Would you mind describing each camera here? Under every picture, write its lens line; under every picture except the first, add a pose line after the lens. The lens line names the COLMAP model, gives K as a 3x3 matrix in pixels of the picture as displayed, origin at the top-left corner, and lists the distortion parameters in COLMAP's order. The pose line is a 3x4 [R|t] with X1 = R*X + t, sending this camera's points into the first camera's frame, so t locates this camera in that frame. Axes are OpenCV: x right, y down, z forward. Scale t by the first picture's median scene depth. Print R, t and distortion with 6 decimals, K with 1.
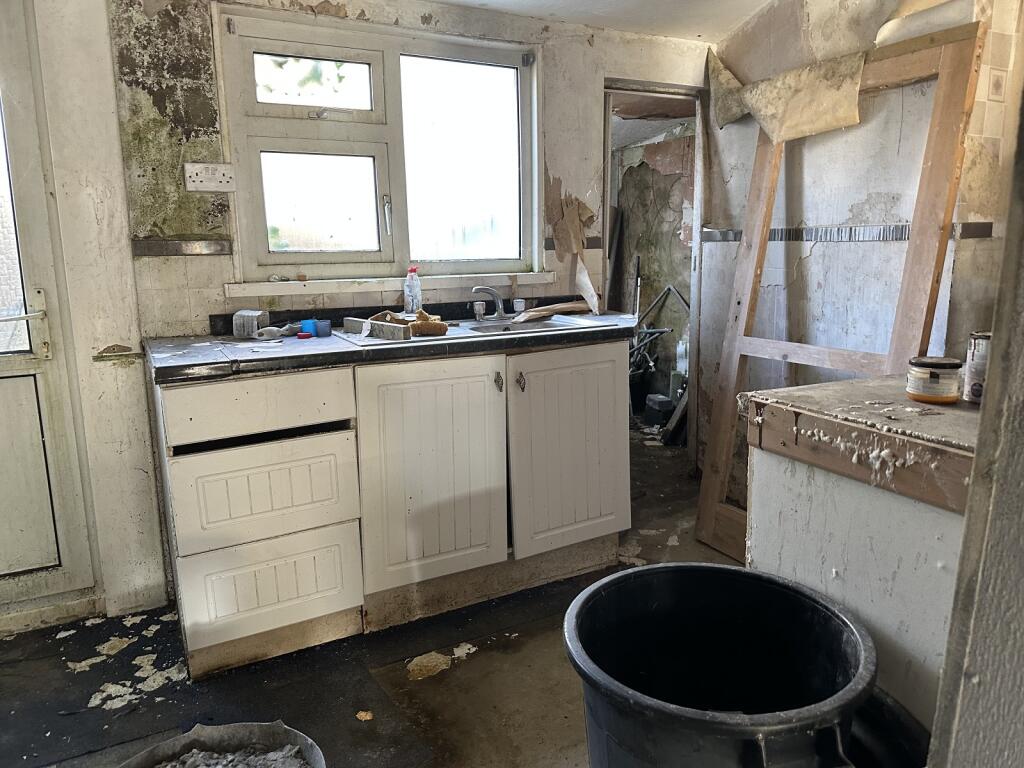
lens RADIAL K [[729.7, 0, 512.0], [0, 729.7, 384.0], [0, 0, 1]] dist [-0.005417, -0.005319]
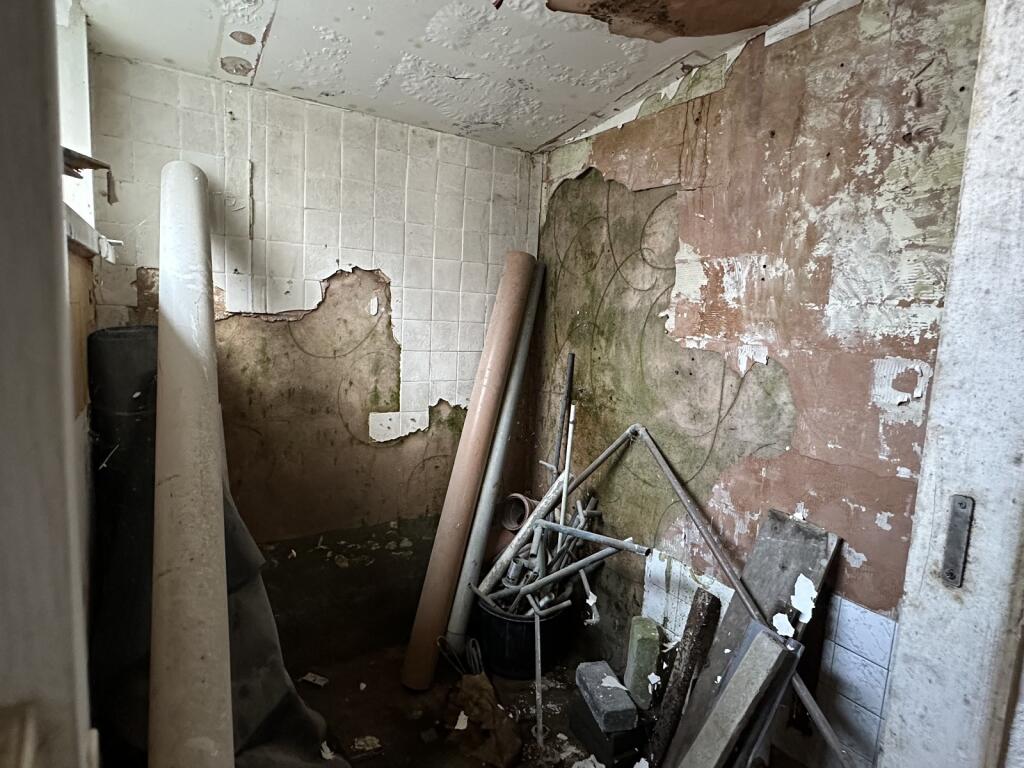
lens RADIAL K [[566.8, 0, 512.0], [0, 566.8, 384.0], [0, 0, 1]] dist [-0.039260, 0.000612]
pose [[0.995659, 0.051045, 0.077828, 0.105450], [-0.047076, 0.997537, -0.052004, -0.136279], [-0.080291, 0.048114, 0.995610, 0.633433]]
